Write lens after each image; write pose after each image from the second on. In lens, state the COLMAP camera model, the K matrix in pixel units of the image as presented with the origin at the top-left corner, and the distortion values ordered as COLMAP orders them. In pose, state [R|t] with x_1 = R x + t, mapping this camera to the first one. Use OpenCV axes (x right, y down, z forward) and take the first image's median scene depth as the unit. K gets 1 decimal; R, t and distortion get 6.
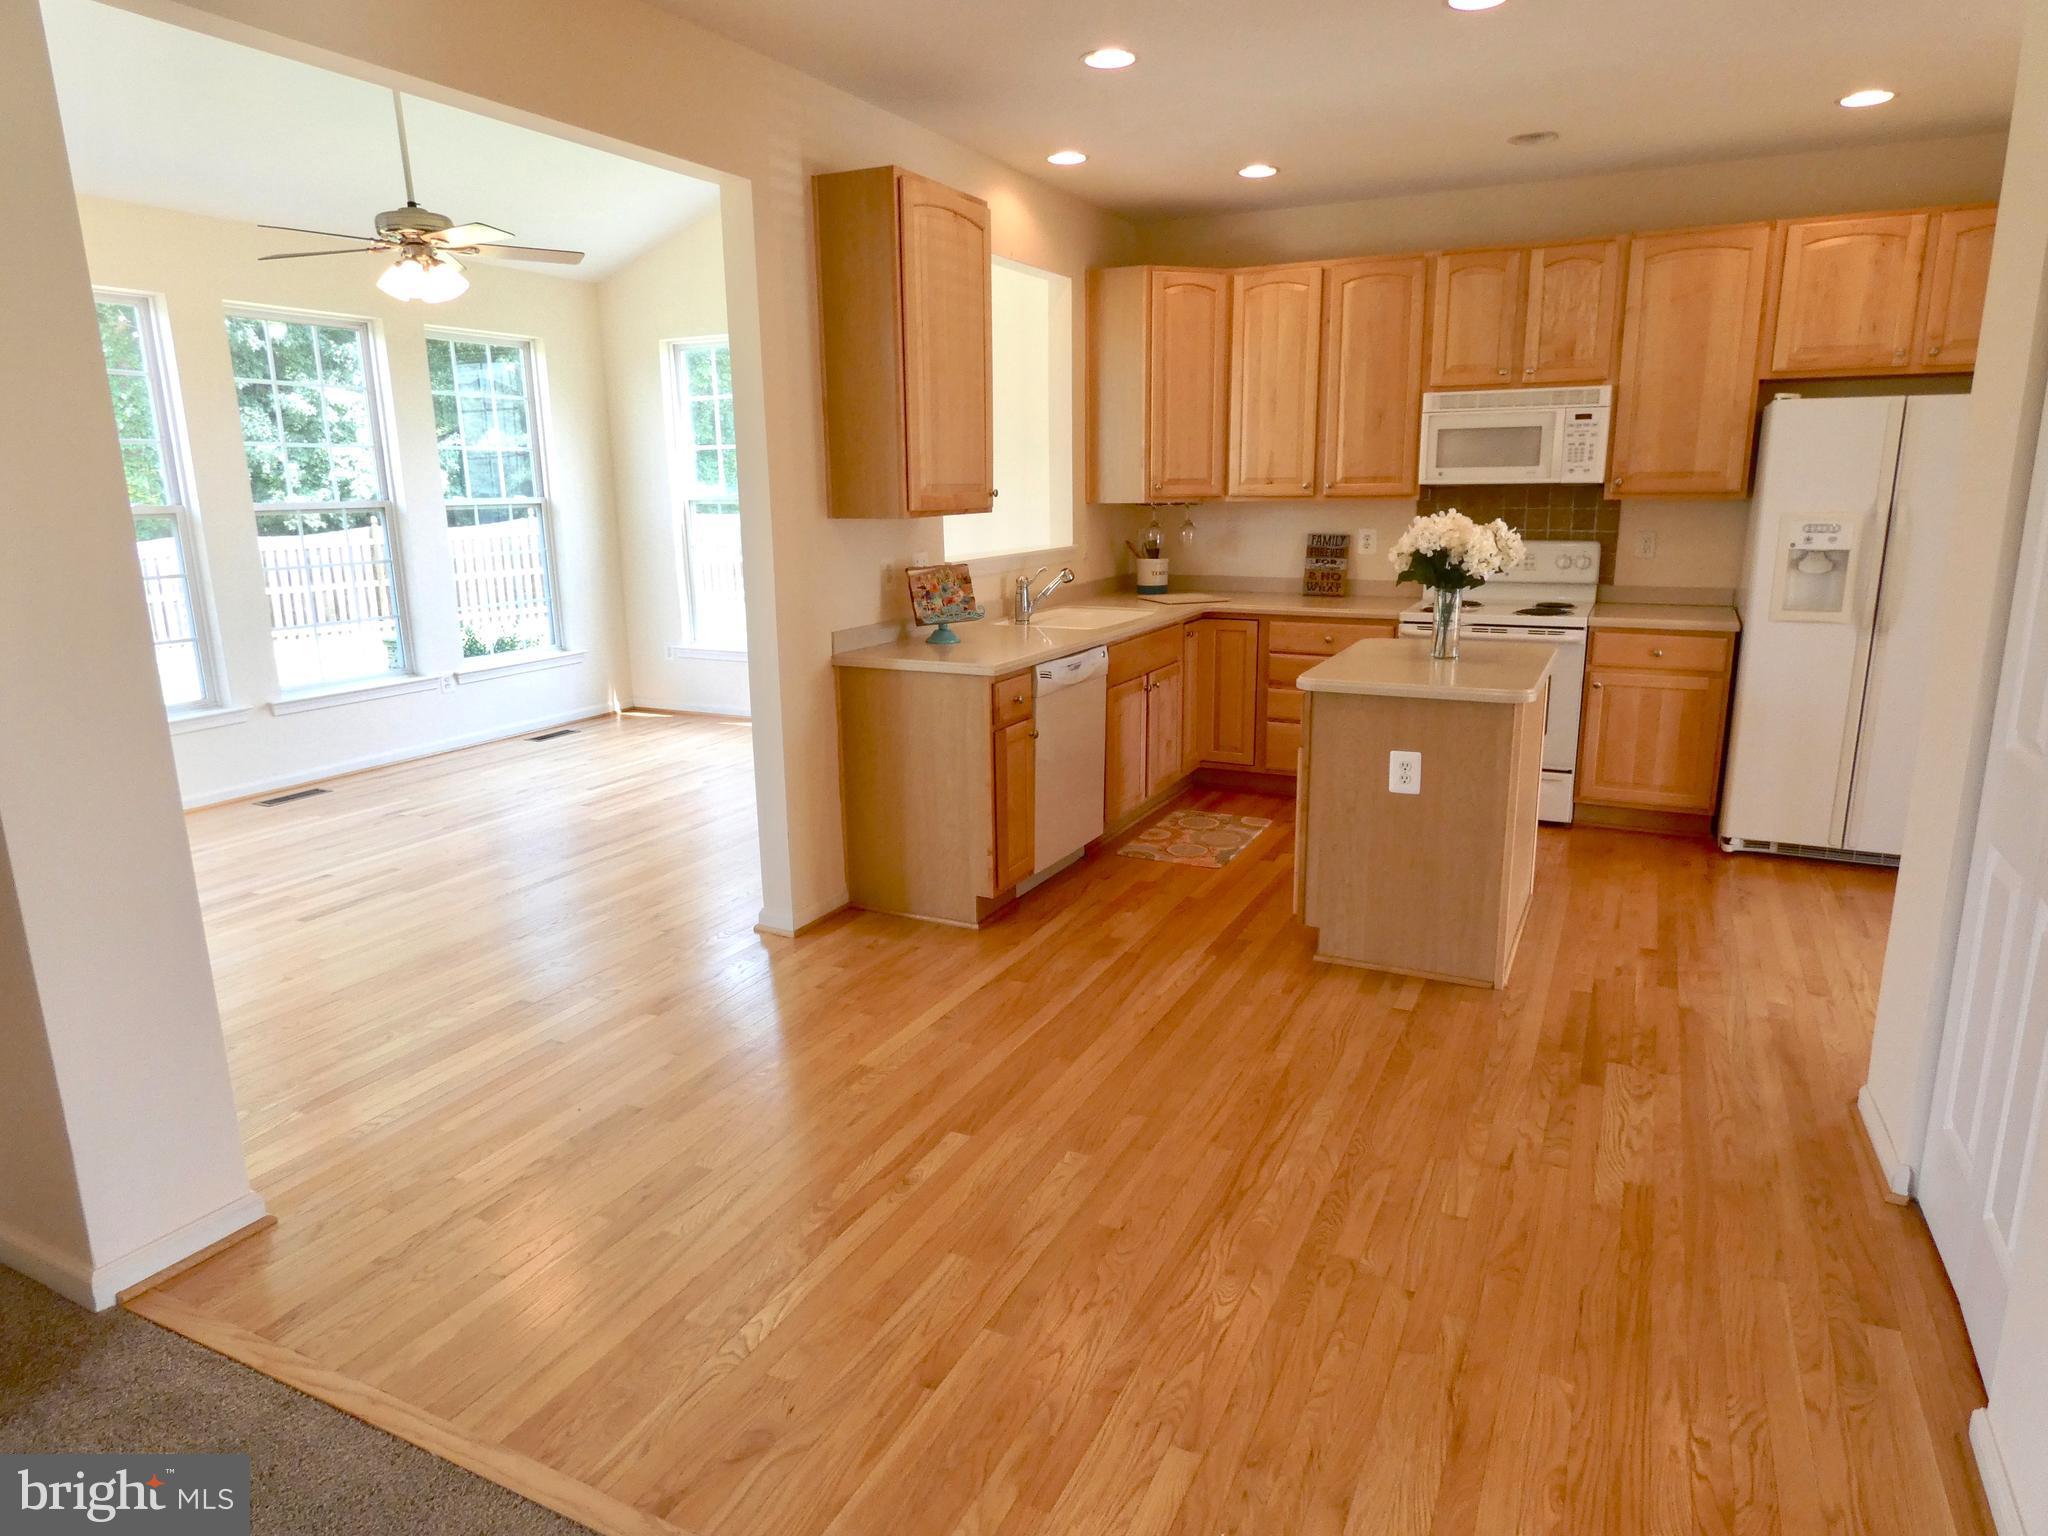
lens RADIAL K [[1238.9, 0, 1030.5], [0, 1238.9, 777.0], [0, 0, 1]] dist [-0.008204, 0.004245]
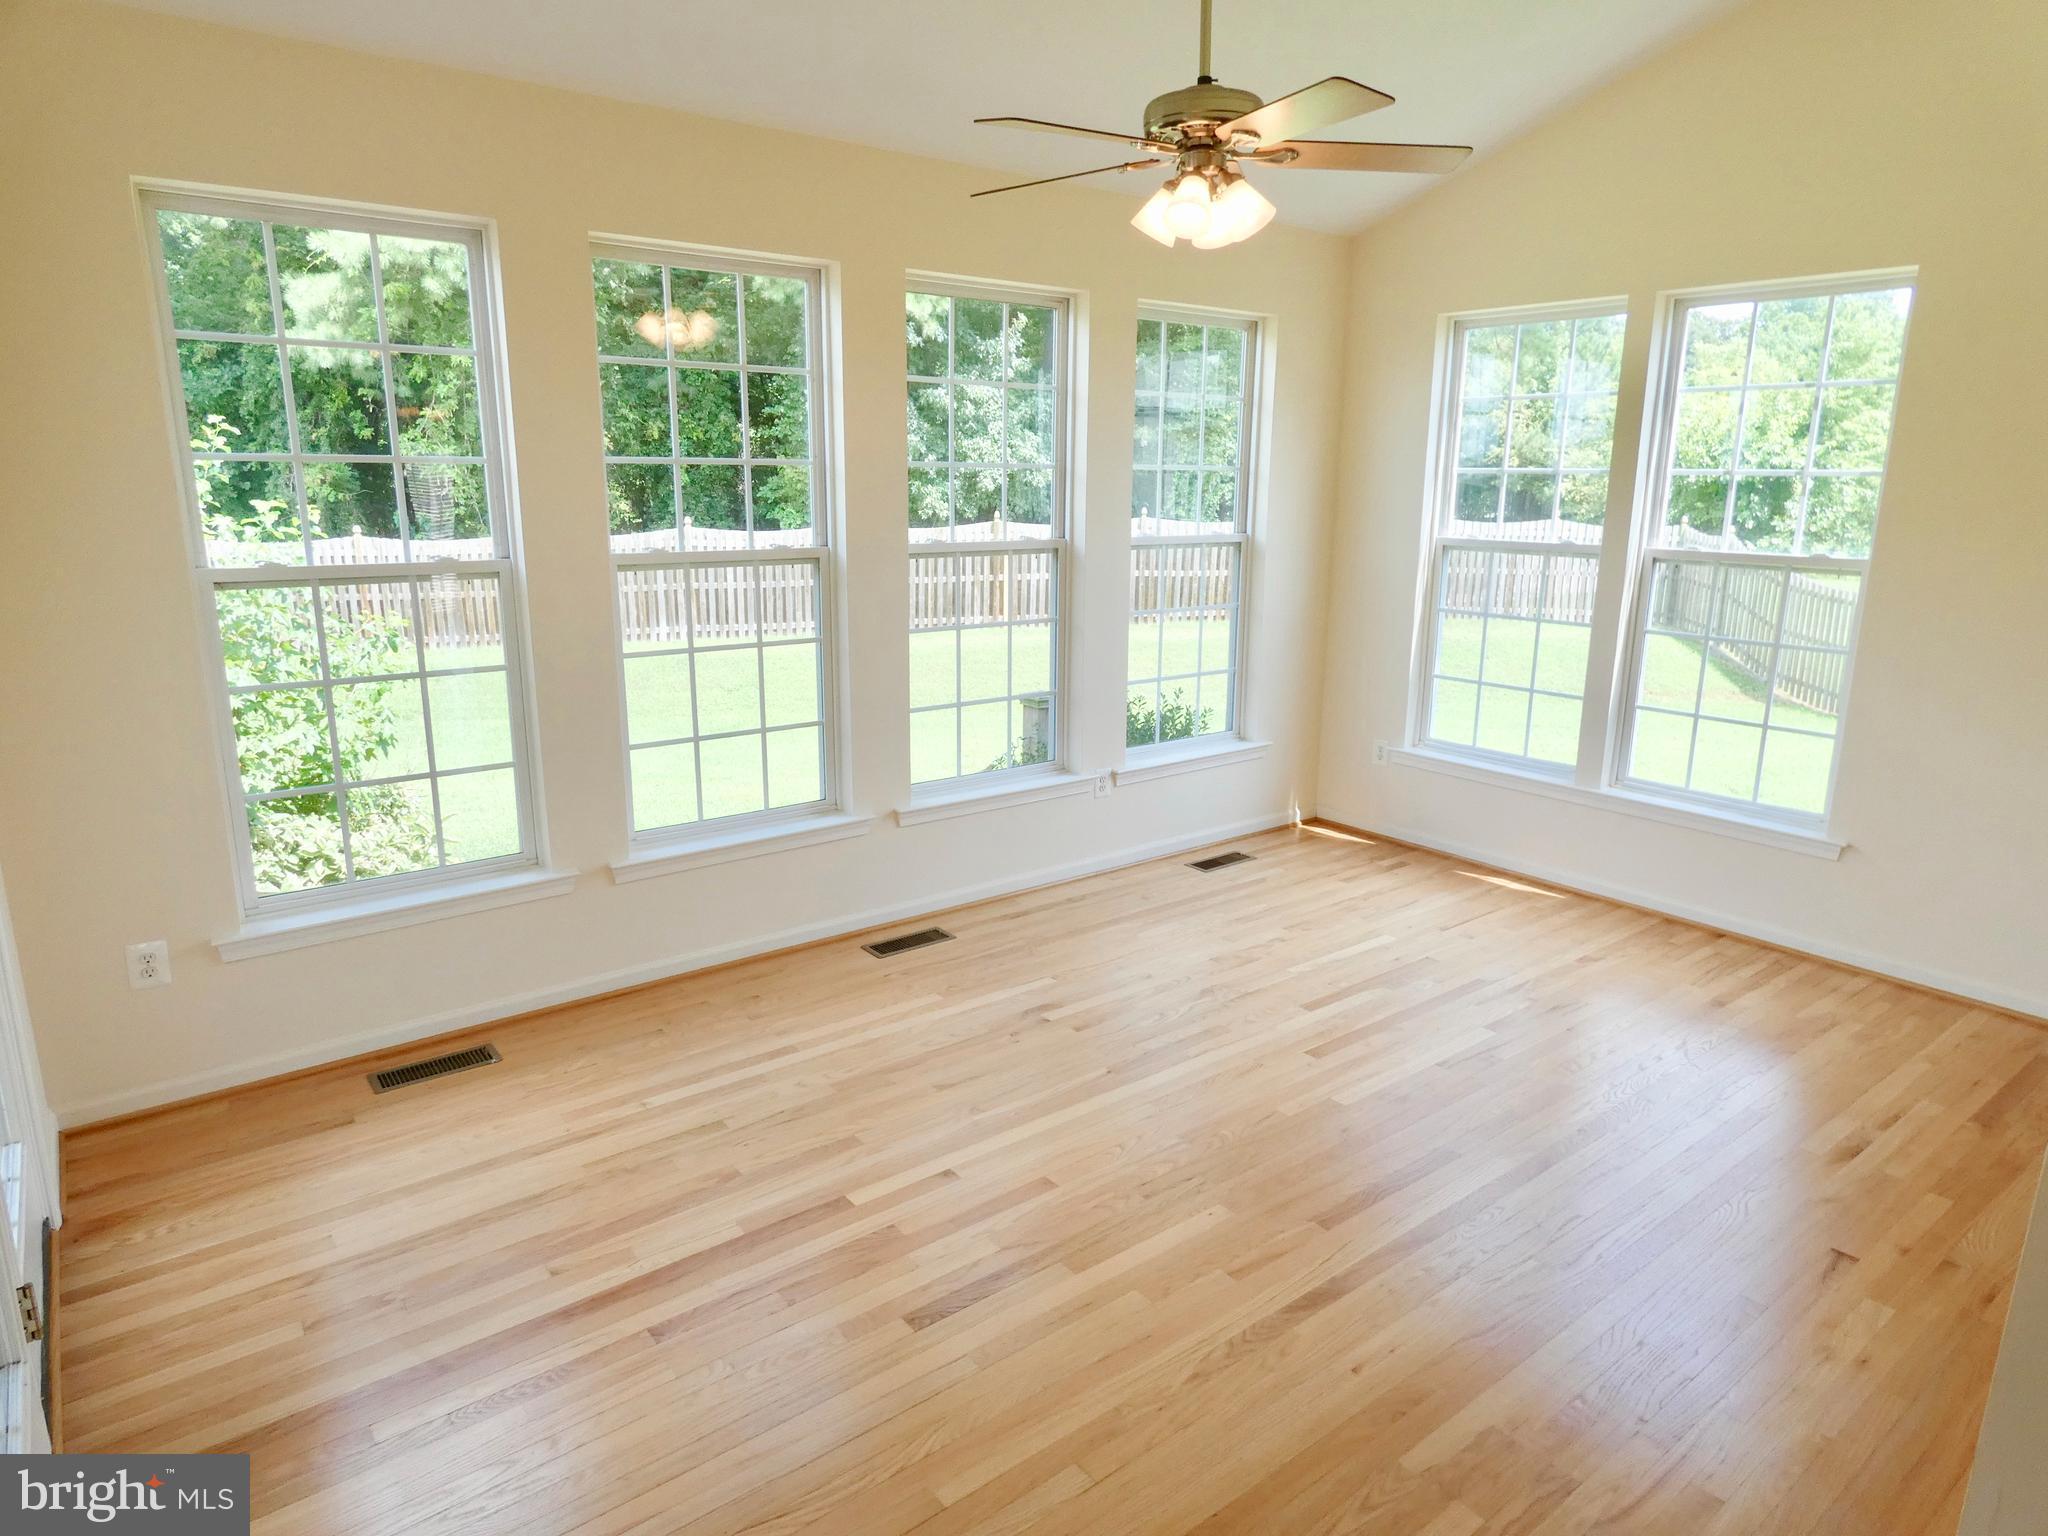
lens RADIAL K [[1238.9, 0, 1040.4], [0, 1238.9, 781.2], [0, 0, 1]] dist [-0.008204, 0.004245]
pose [[0.906462, 0.121711, -0.404368, -0.263133], [-0.117577, 0.992442, 0.035146, -0.128676], [0.405590, 0.015686, 0.913921, 0.390900]]
